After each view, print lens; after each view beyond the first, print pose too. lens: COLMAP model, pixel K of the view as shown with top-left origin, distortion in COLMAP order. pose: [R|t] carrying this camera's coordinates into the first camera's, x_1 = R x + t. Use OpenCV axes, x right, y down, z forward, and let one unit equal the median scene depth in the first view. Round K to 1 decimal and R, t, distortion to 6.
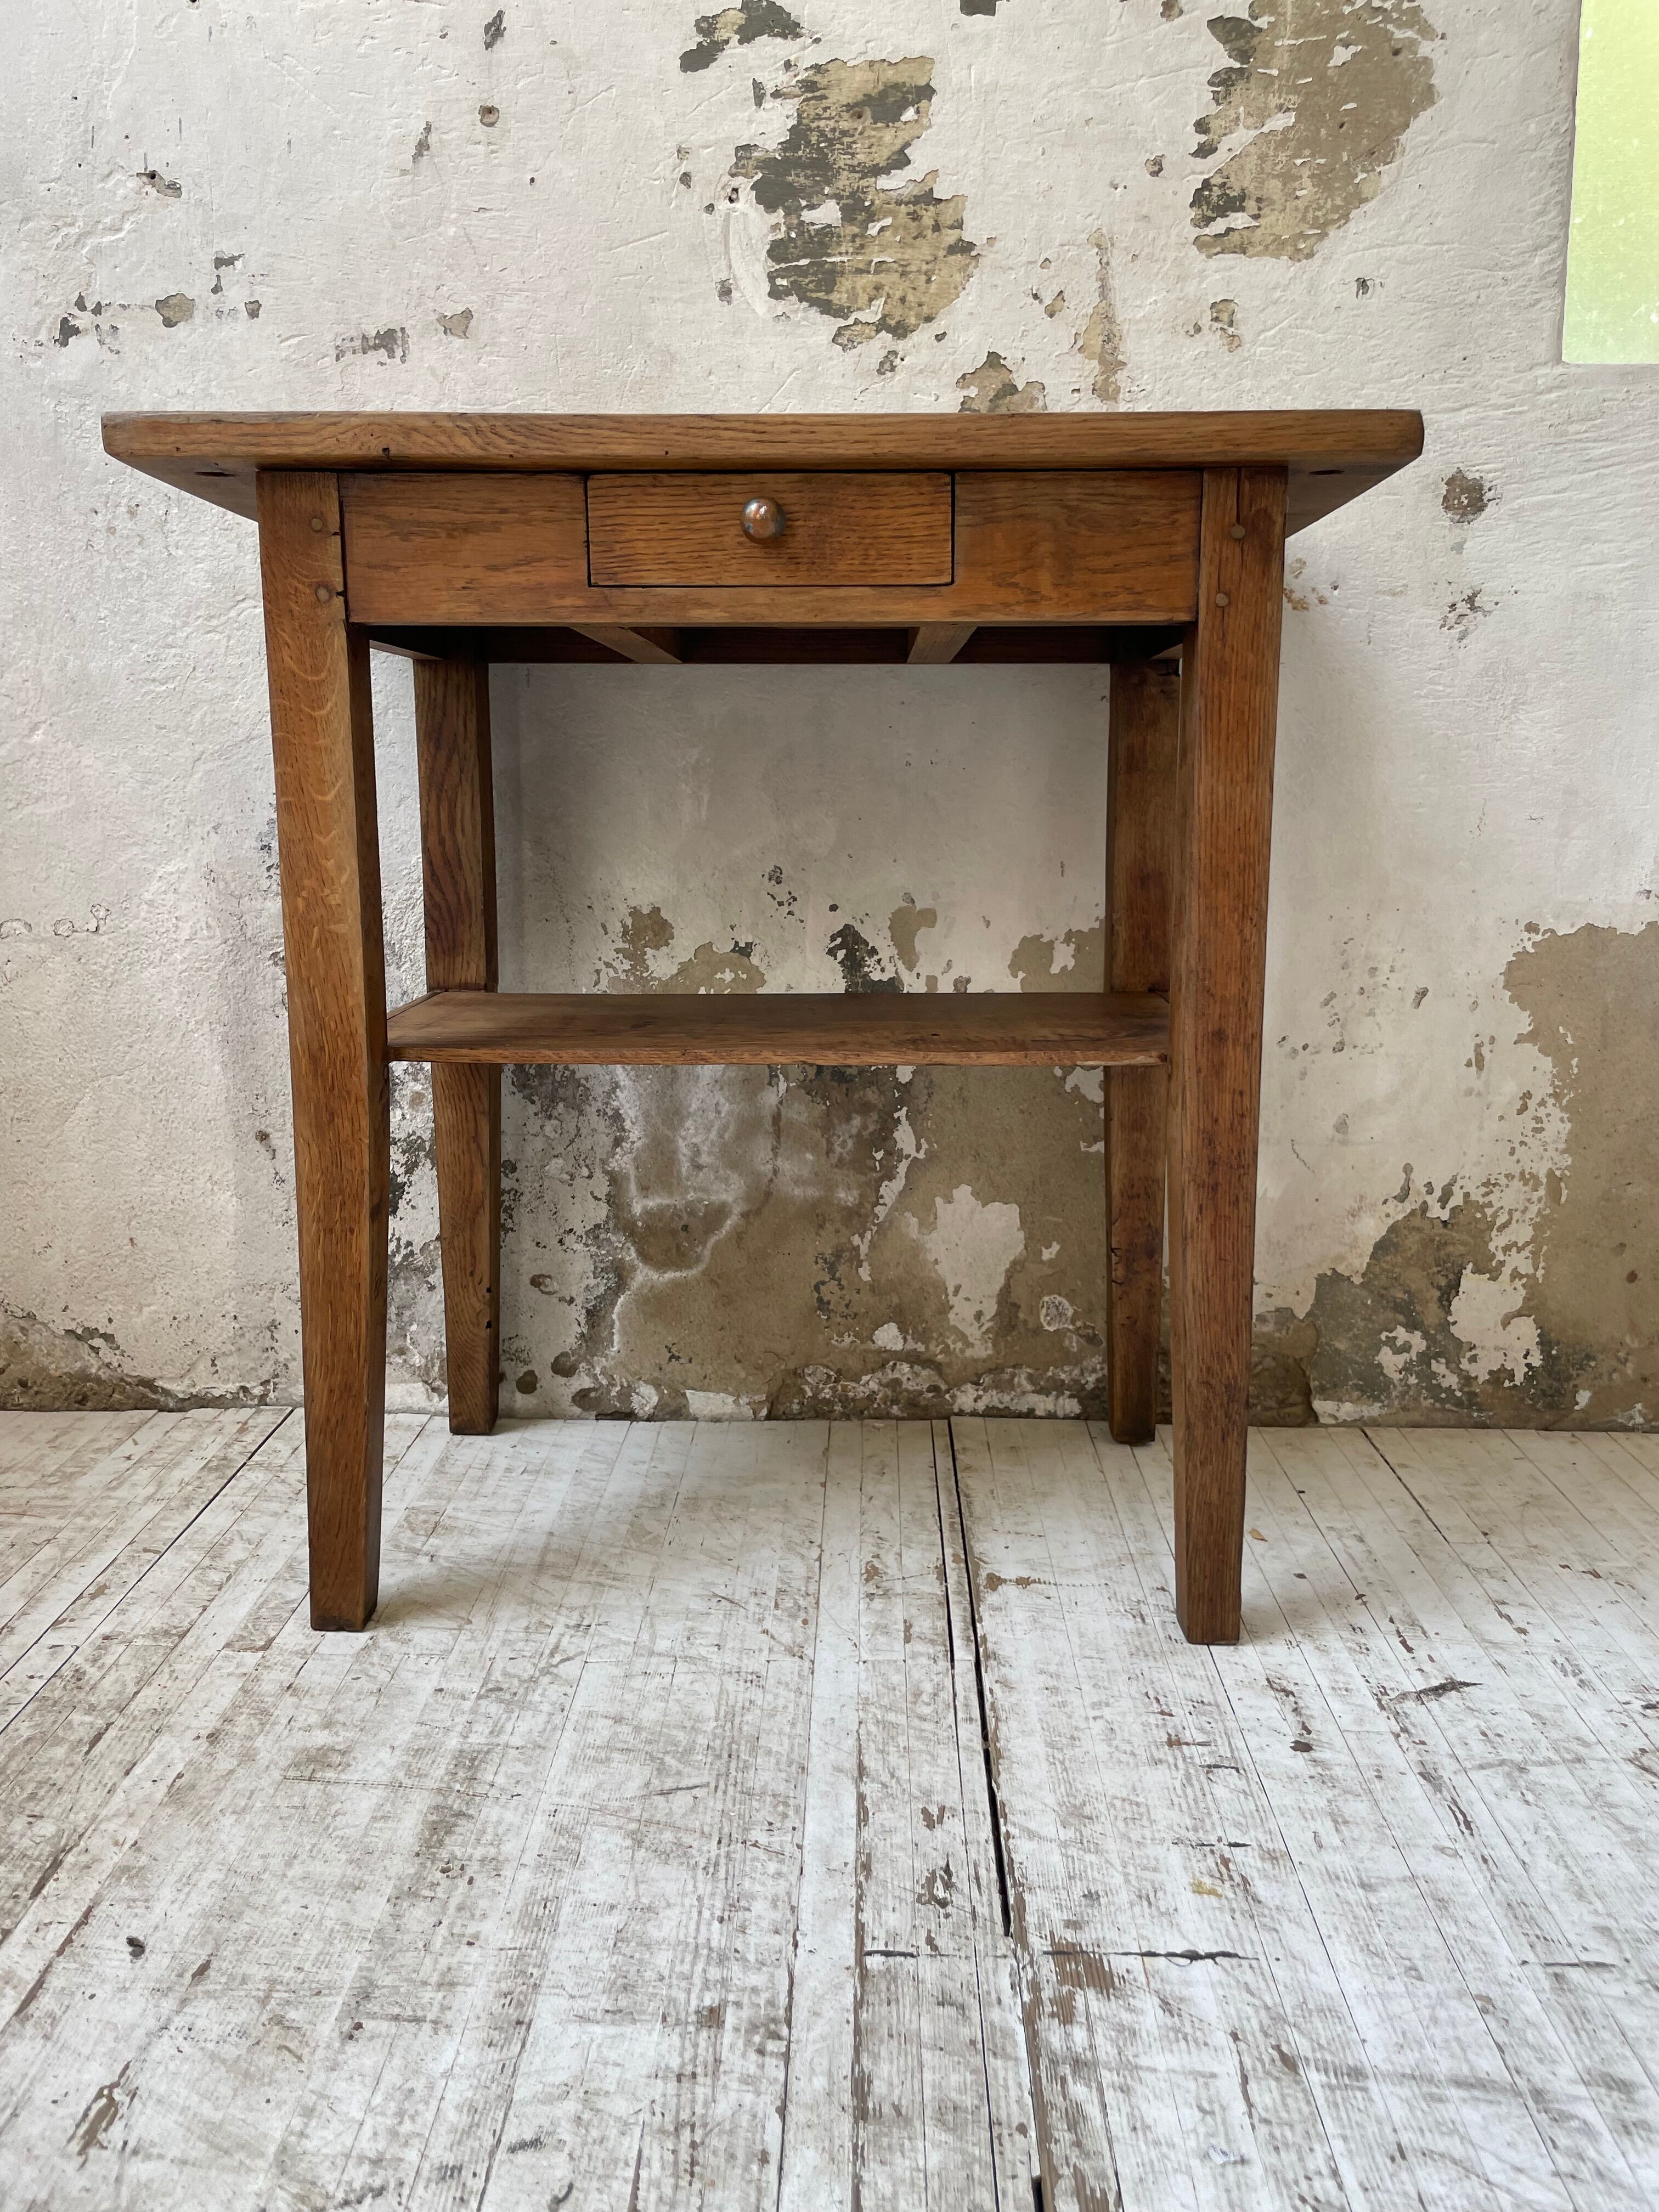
lens RADIAL K [[1687.1, 0, 841.3], [0, 1687.1, 1093.3], [0, 0, 1]] dist [0.082454, -0.119057]
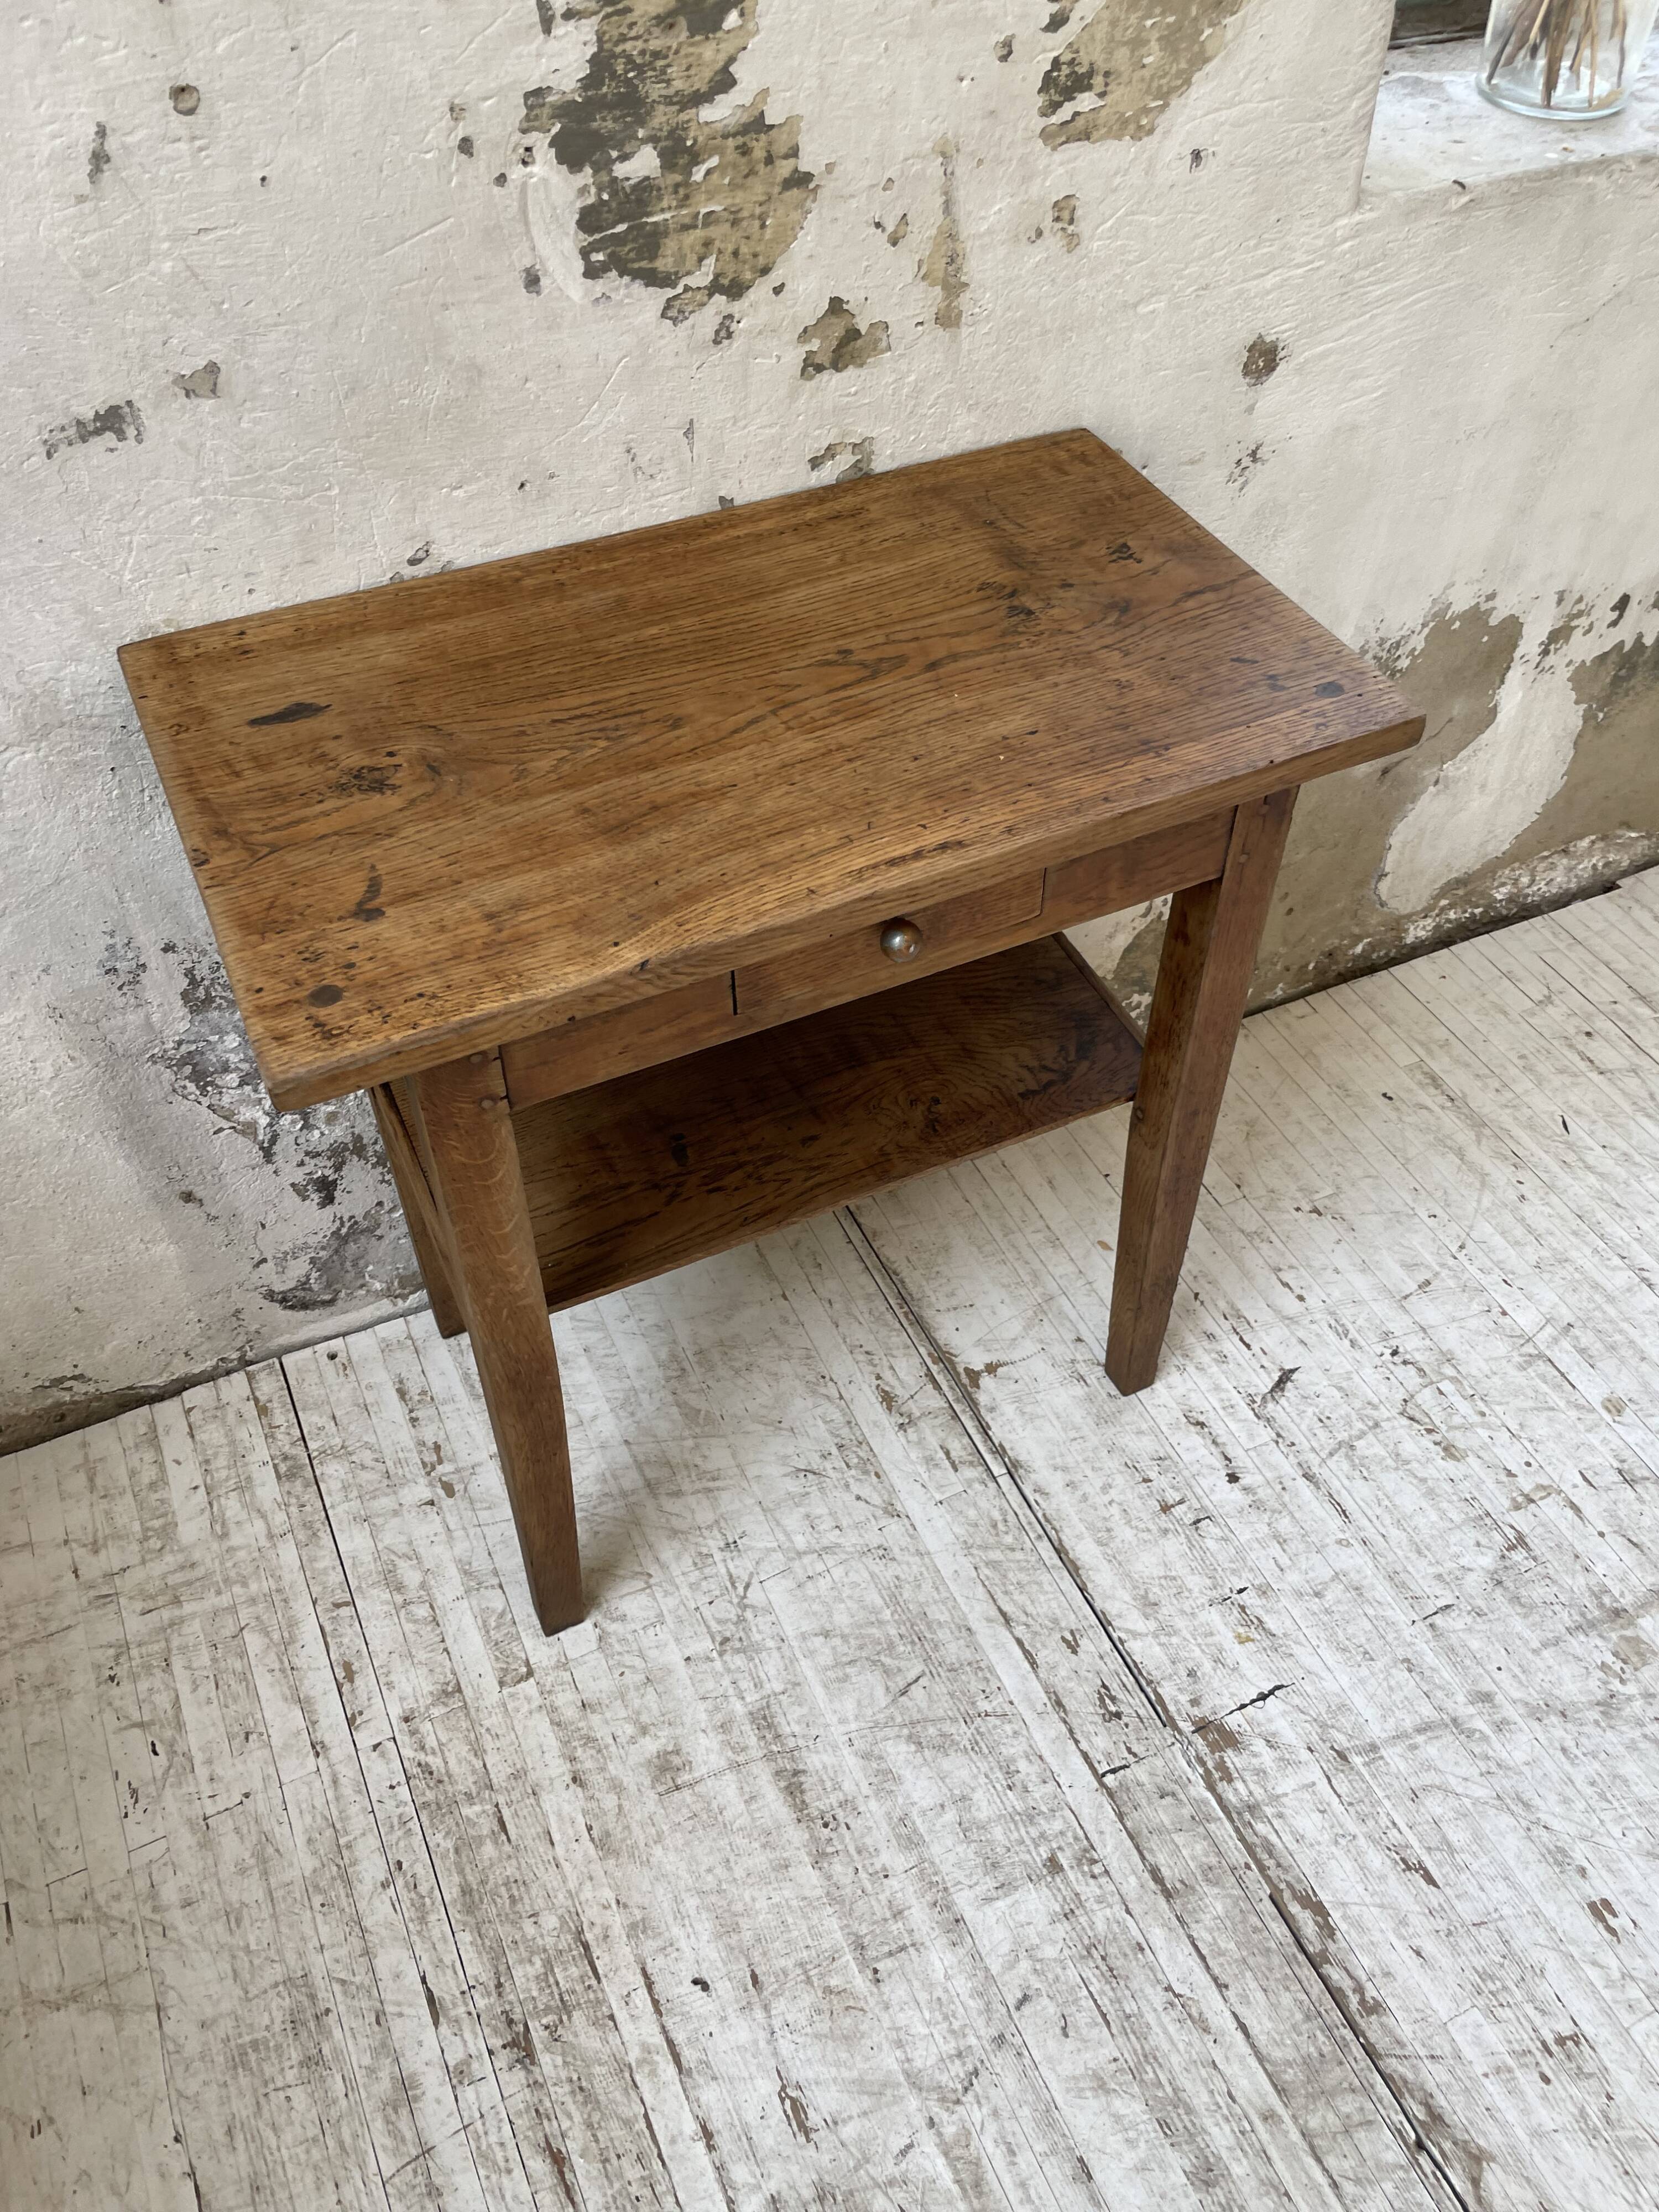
lens RADIAL K [[1687.1, 0, 851.6], [0, 1687.1, 1125.6], [0, 0, 1]] dist [0.082454, -0.119057]
pose [[0.892028, -0.330572, 0.308235, -0.320333], [0.073721, 0.779245, 0.622369, -0.665125], [-0.445928, -0.532447, 0.719478, 0.149760]]
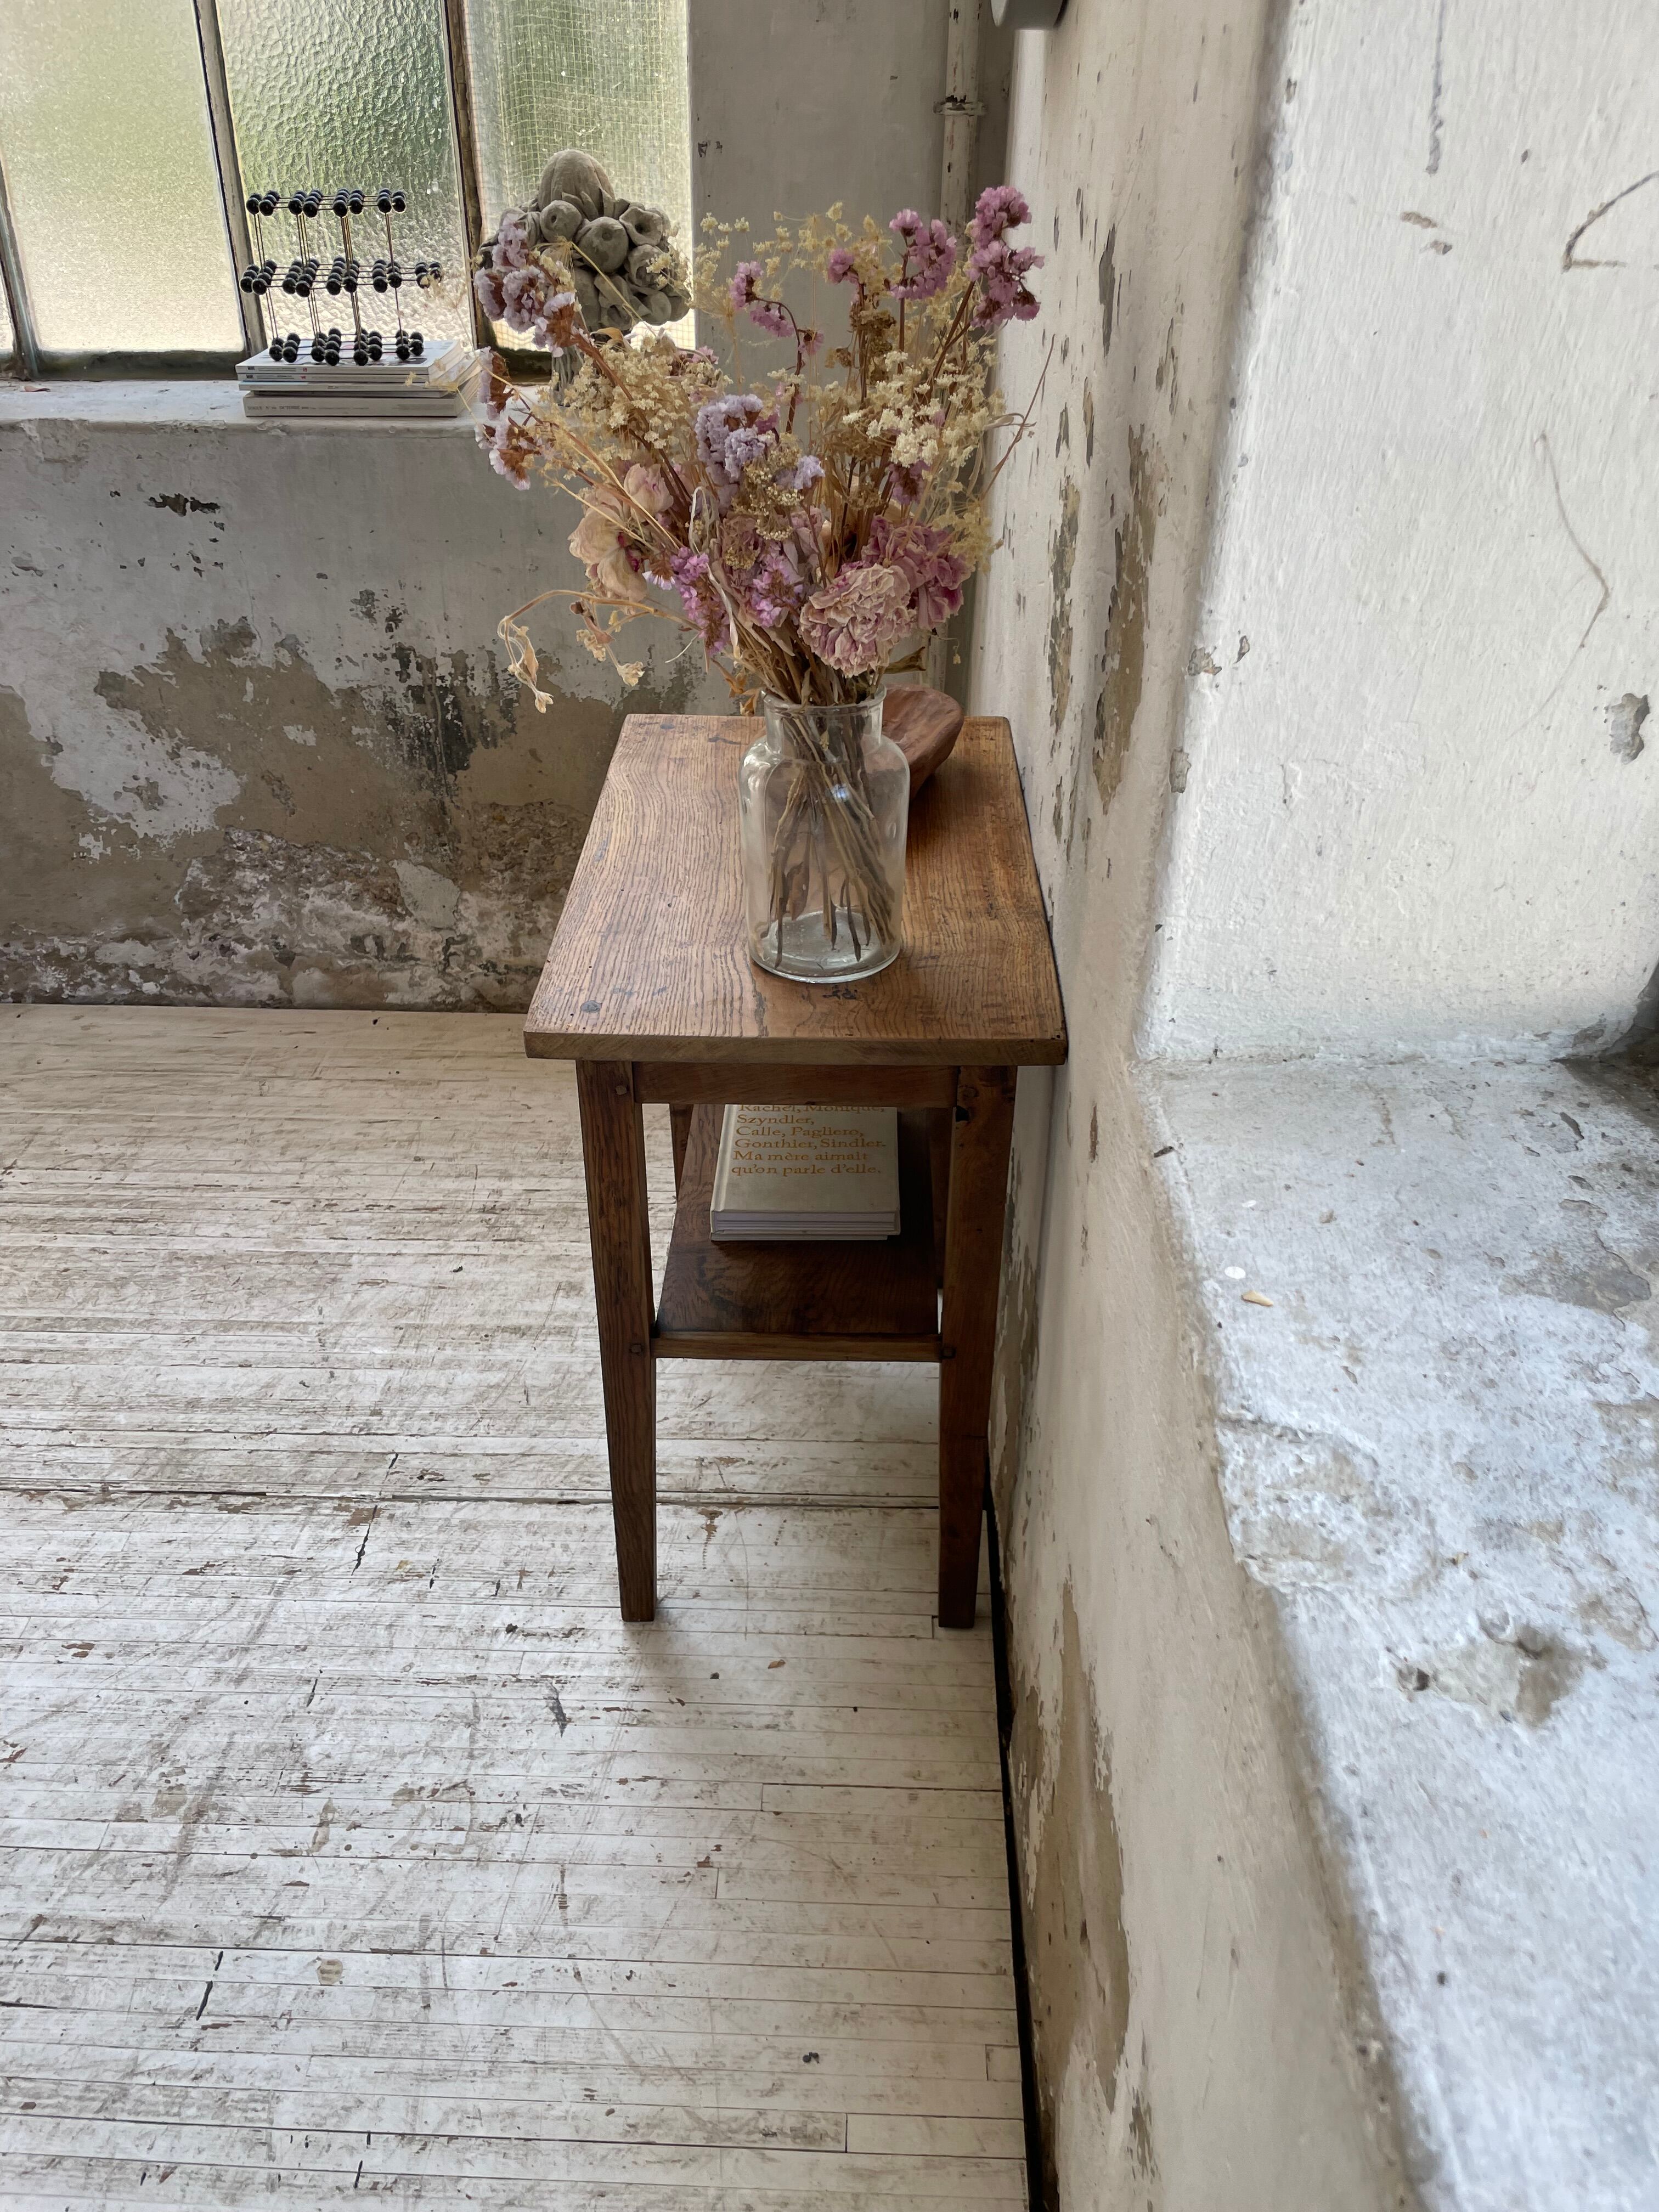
lens RADIAL K [[1683.5, 0, 802.7], [0, 1683.5, 1119.2], [0, 0, 1]] dist [0.077268, -0.108280]
pose [[-0.017556, 0.541350, -0.840614, 1.120632], [-0.174699, 0.826150, 0.535683, -0.815321], [0.984465, 0.156259, 0.080069, 0.813975]]
